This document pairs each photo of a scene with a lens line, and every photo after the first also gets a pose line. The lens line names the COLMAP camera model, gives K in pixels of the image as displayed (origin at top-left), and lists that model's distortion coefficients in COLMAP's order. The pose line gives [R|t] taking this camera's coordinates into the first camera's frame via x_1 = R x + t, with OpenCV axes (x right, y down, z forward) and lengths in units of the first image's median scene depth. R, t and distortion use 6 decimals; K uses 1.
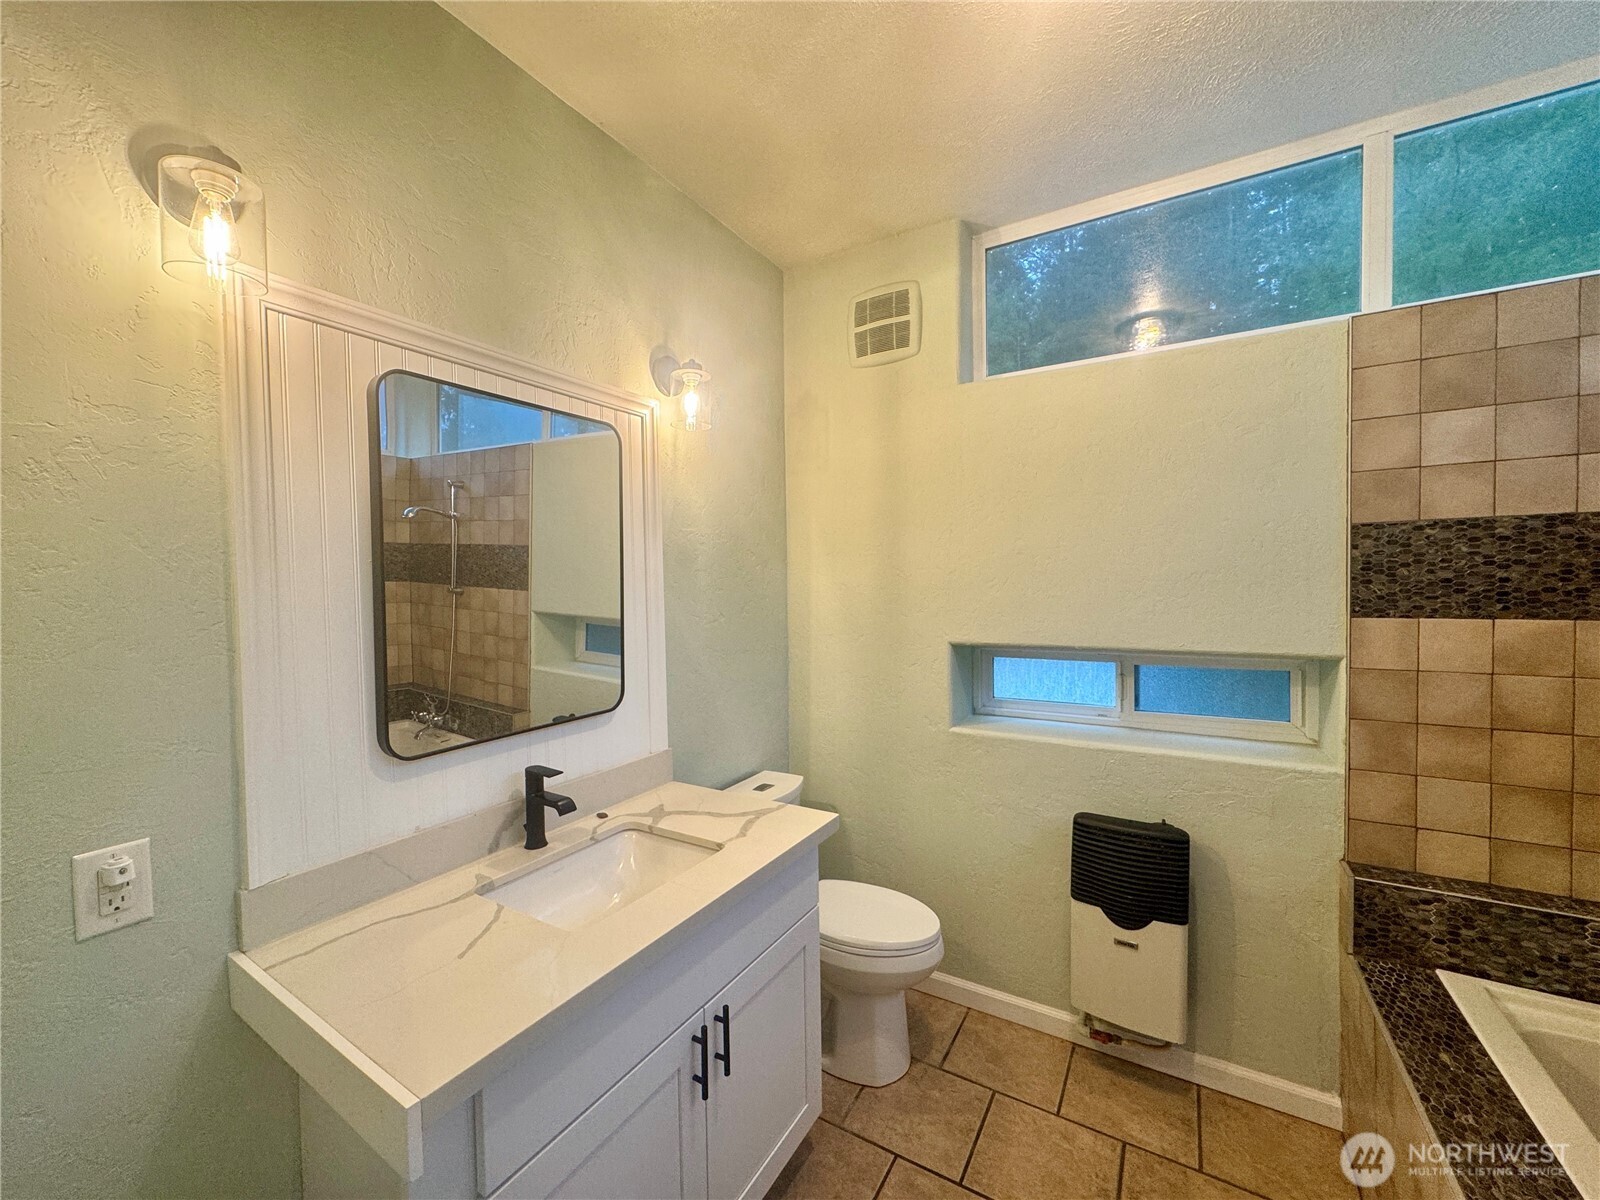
lens RADIAL K [[640.2, 0, 800.0], [0, 640.2, 600.0], [0, 0, 1]] dist [-0.001451, 0.000379]
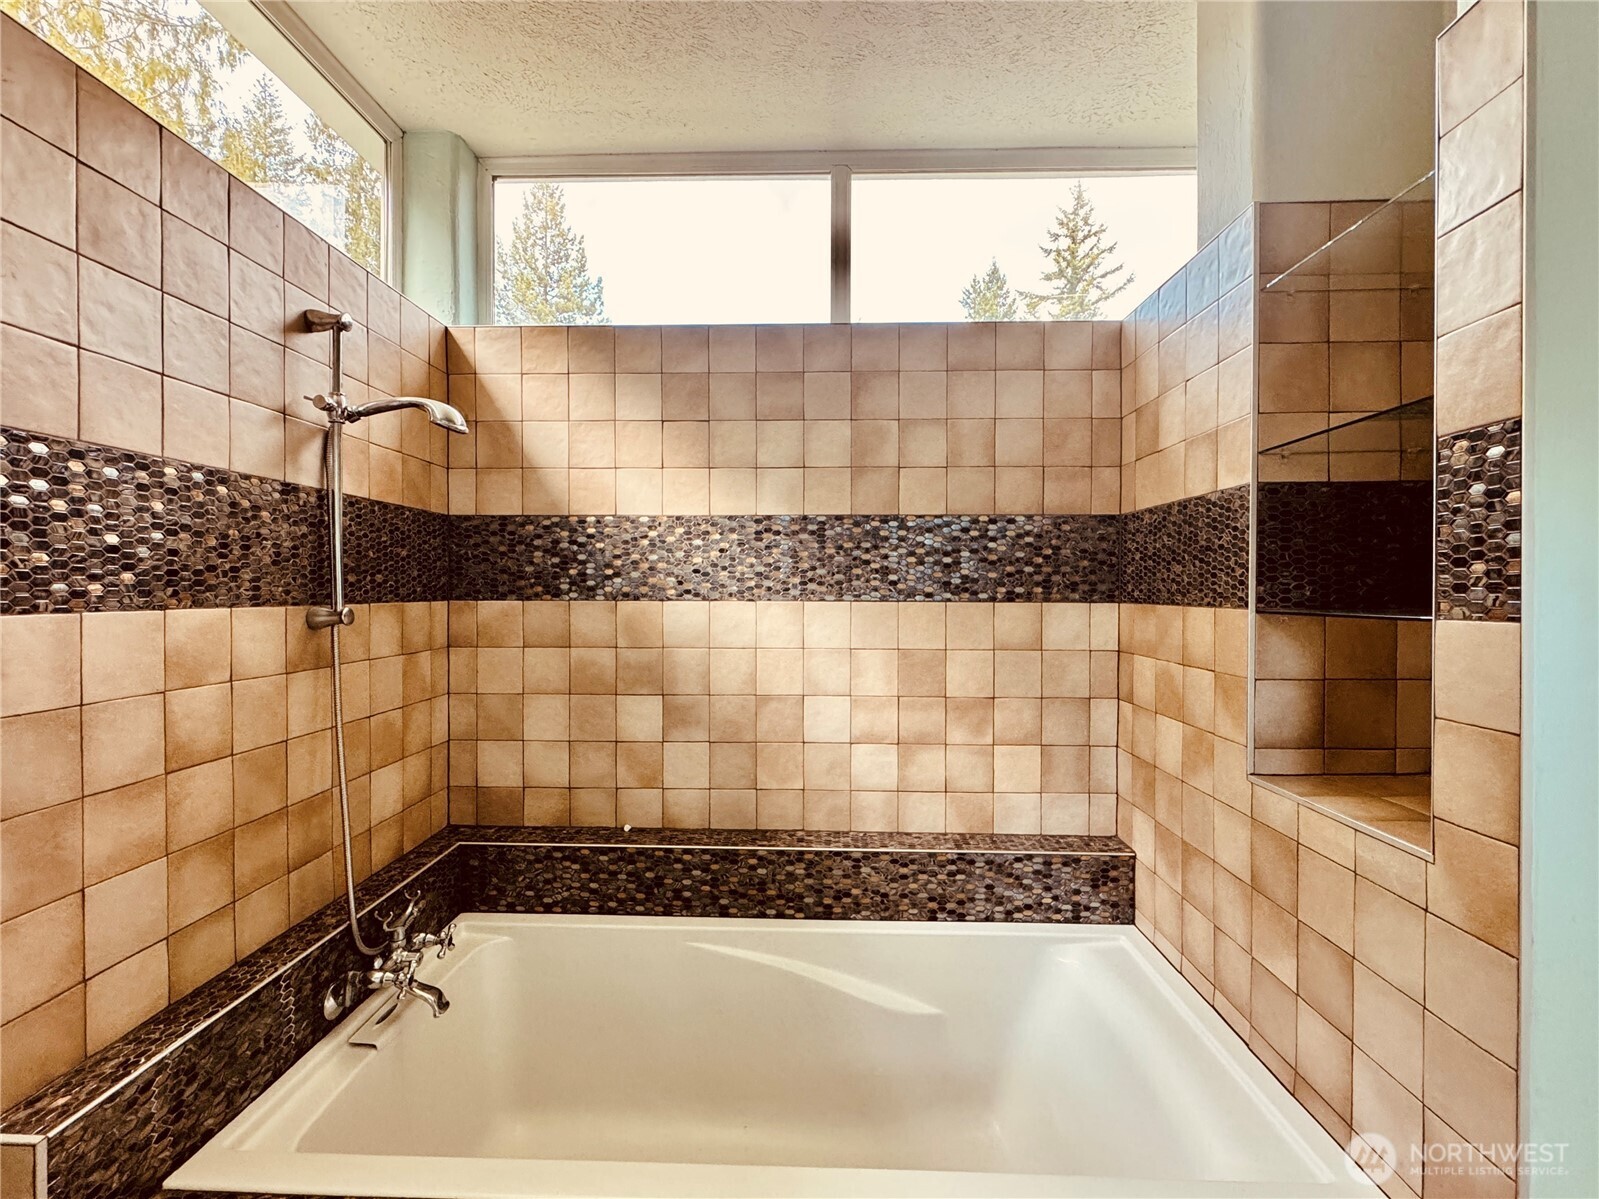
lens RADIAL K [[721.3, 0, 799.5], [0, 721.3, 599.5], [0, 0, 1]] dist [0.000618, -0.000009]
pose [[-0.490905, -0.001228, 0.871212, 0.092784], [0.024920, 0.999570, 0.015451, 0.022650], [-0.870857, 0.029295, -0.490663, 0.755088]]
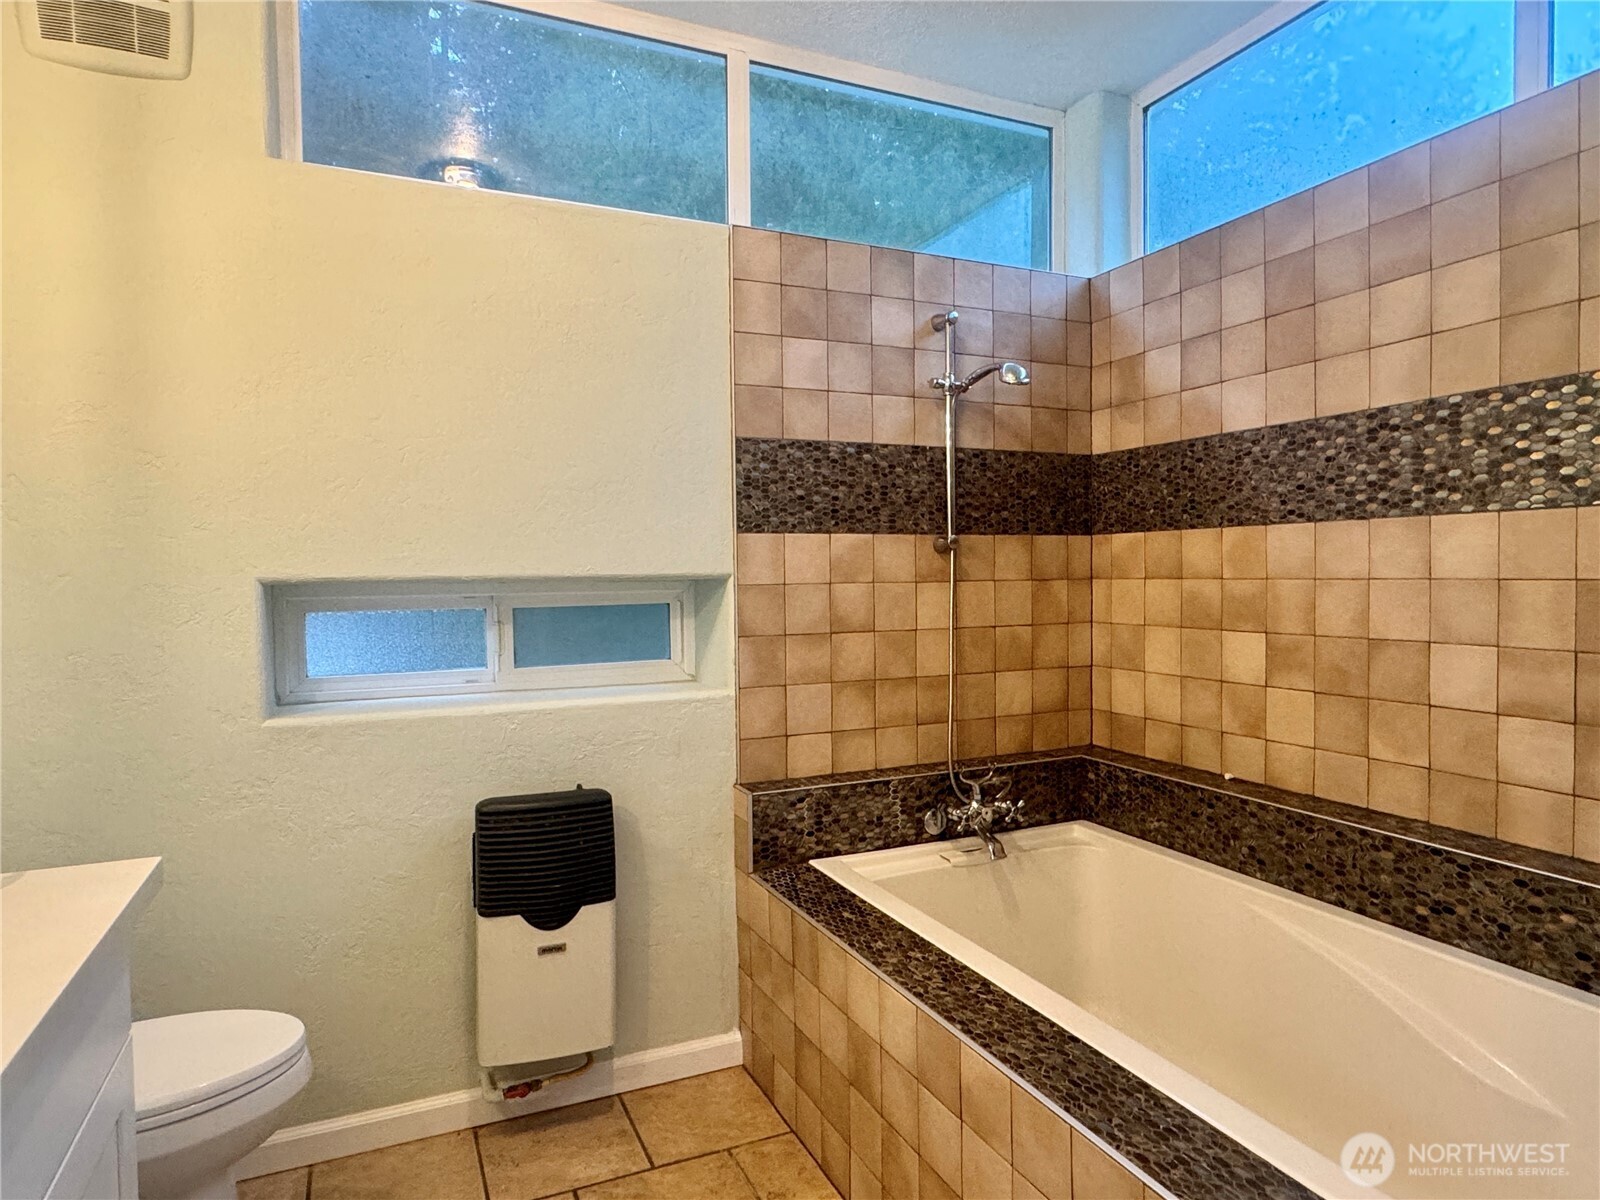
lens RADIAL K [[963.7, 0, 800.0], [0, 963.7, 600.0], [0, 0, 1]] dist [-0.005407, 0.000992]
pose [[0.567248, -0.016707, 0.823378, -0.309023], [0.024848, 0.999686, 0.003166, 0.132112], [-0.823172, 0.018663, 0.567485, 0.091384]]
